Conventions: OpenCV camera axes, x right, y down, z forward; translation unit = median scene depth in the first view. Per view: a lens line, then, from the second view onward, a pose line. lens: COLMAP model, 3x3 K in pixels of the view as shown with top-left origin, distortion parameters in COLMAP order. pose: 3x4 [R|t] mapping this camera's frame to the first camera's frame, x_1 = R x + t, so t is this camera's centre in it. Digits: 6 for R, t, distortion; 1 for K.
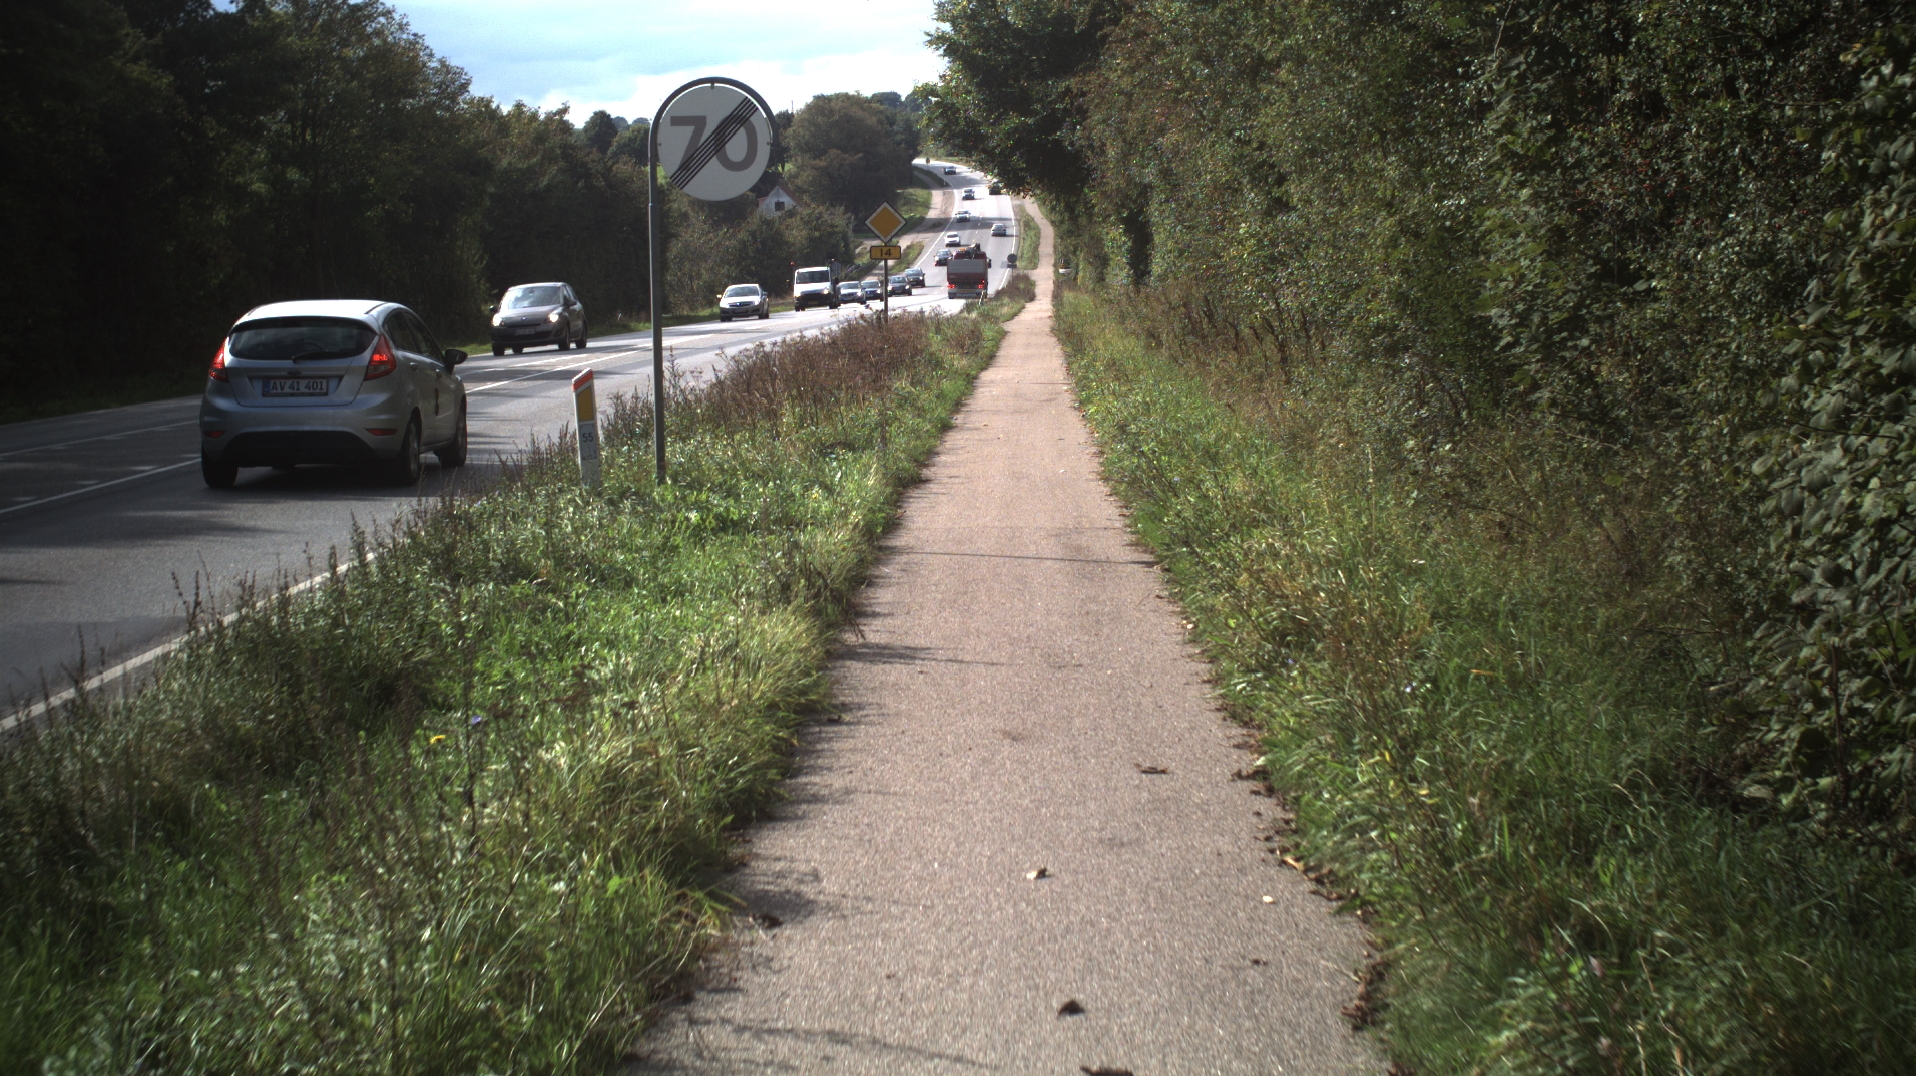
lens RADIAL K [[3587.3, 0, 958.0], [0, 3587.3, 538.0], [0, 0, 1]] dist [-0.256665, 0.103915]
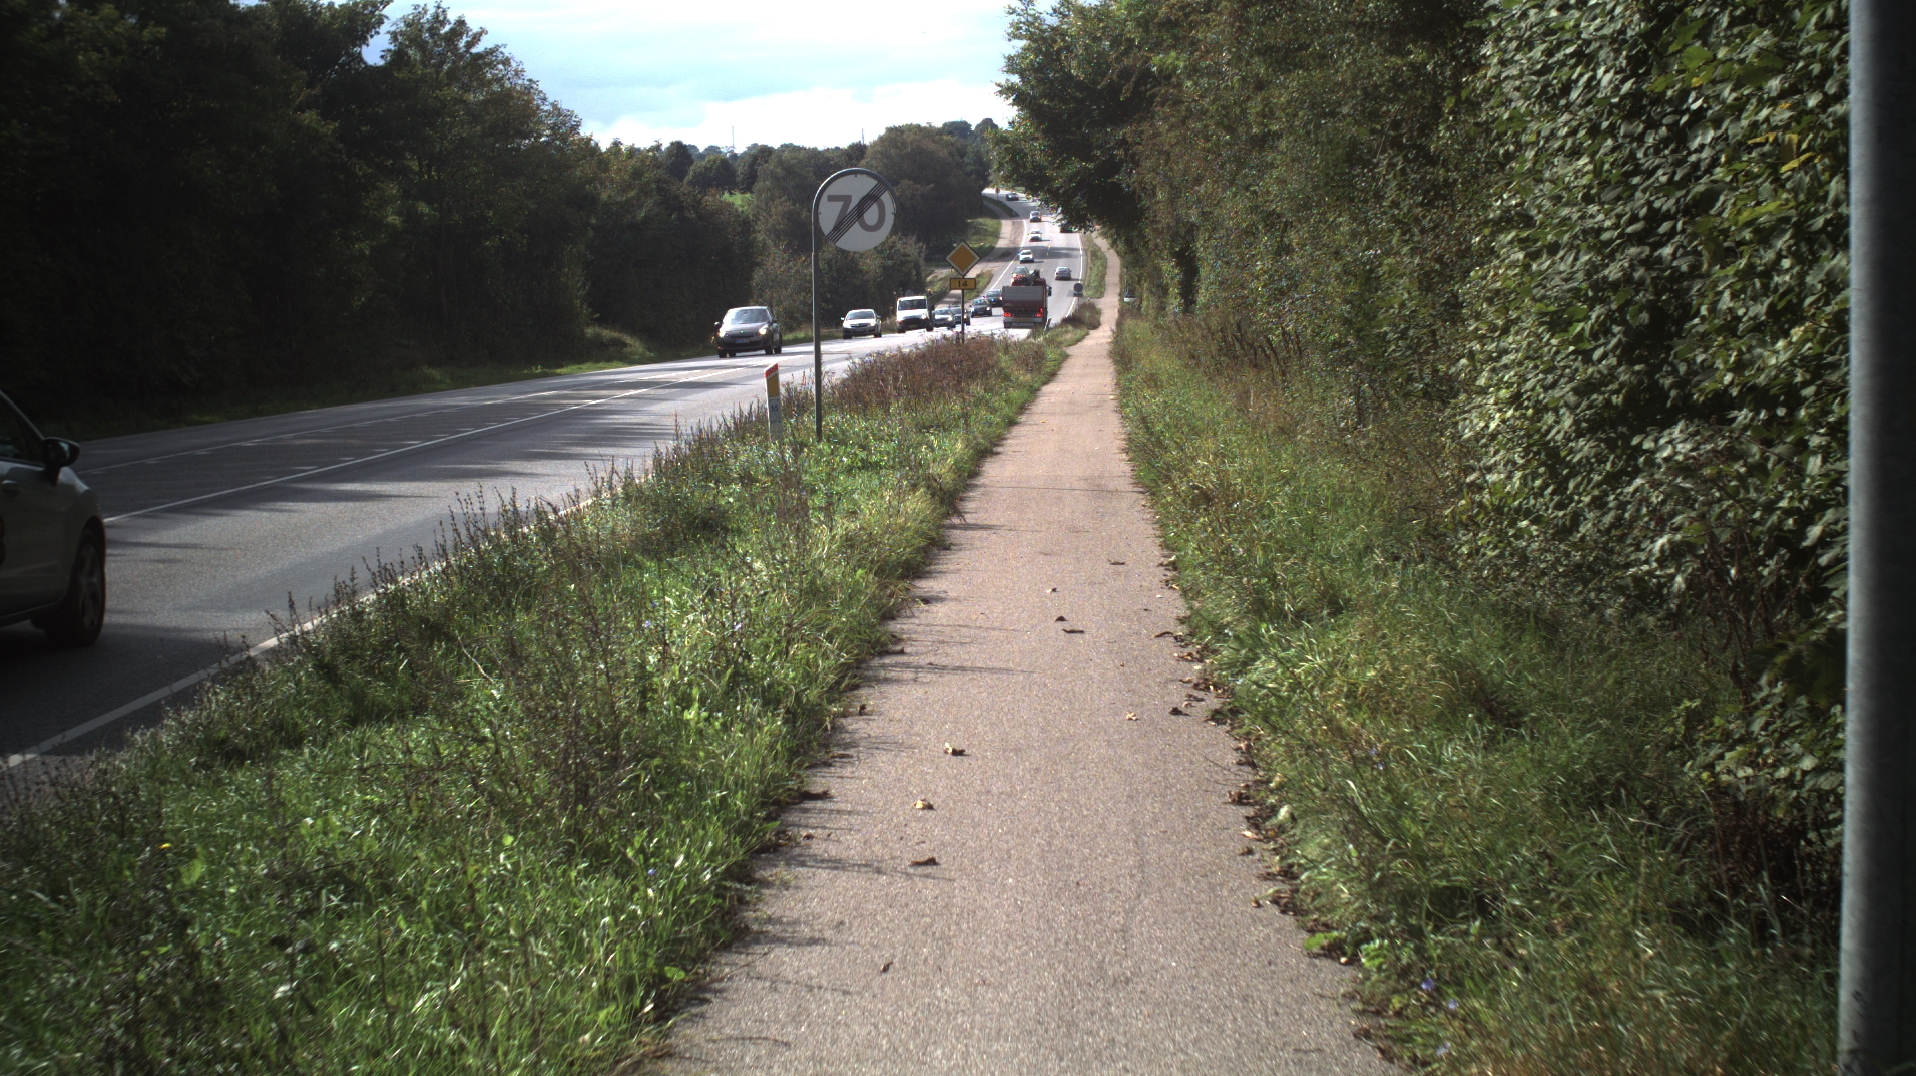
lens RADIAL K [[3587.3, 0, 958.0], [0, 3587.3, 538.0], [0, 0, 1]] dist [-0.256665, 0.103915]
pose [[0.999802, 0.006556, -0.018773, 0.000627], [-0.006702, 0.999948, -0.007743, 0.007765], [0.018721, 0.007867, 0.999794, -0.105530]]
